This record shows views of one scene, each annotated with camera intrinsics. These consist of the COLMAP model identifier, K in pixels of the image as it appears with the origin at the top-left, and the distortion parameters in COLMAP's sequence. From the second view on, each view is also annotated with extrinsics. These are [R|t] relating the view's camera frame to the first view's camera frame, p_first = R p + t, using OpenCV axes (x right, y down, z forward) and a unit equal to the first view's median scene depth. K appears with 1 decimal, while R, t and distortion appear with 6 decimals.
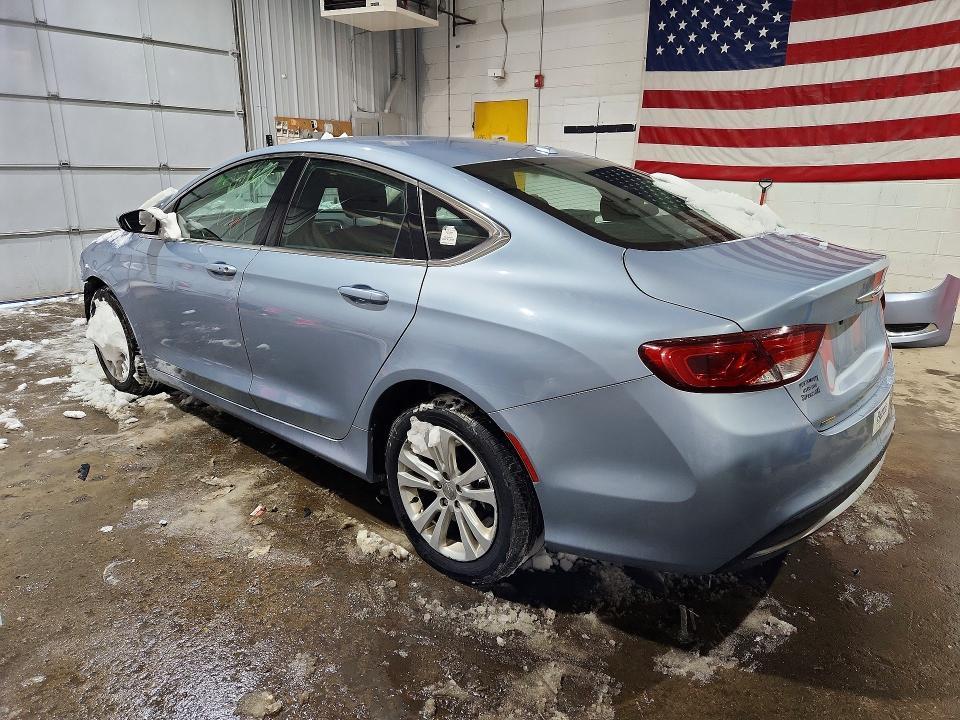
lens RADIAL K [[644.3, 0, 481.5], [0, 644.3, 356.0], [0, 0, 1]] dist [0.045503, -0.027410]
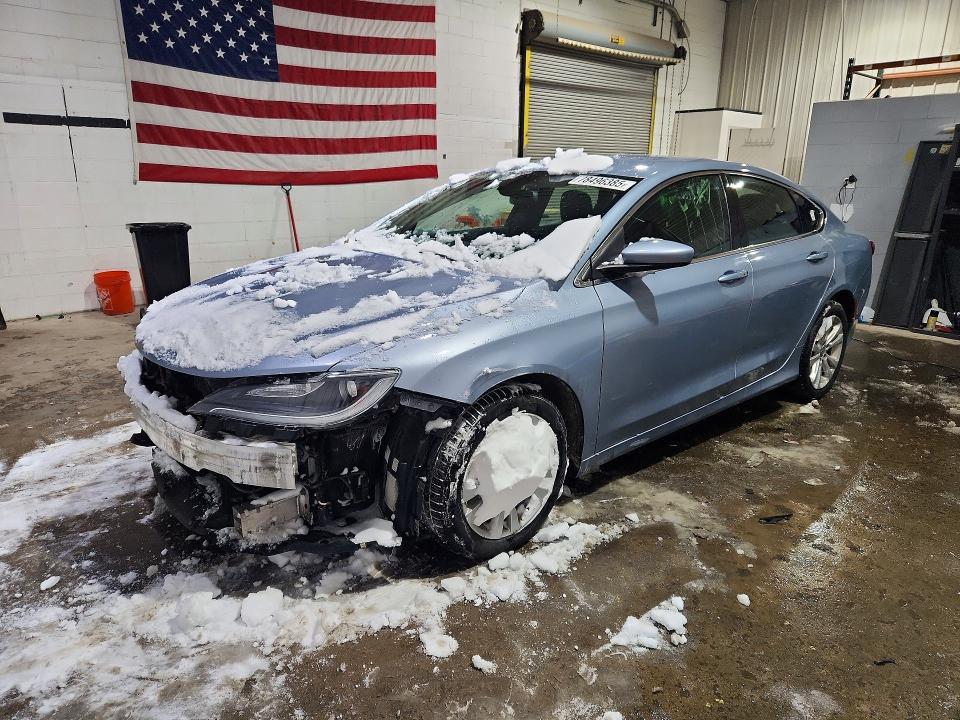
lens RADIAL K [[644.3, 0, 480.6], [0, 644.3, 356.8], [0, 0, 1]] dist [0.045503, -0.027410]
pose [[0.138822, -0.281437, 0.949485, -0.654659], [0.274470, 0.932143, 0.236167, -0.162979], [-0.951522, 0.227820, 0.206648, 0.515187]]
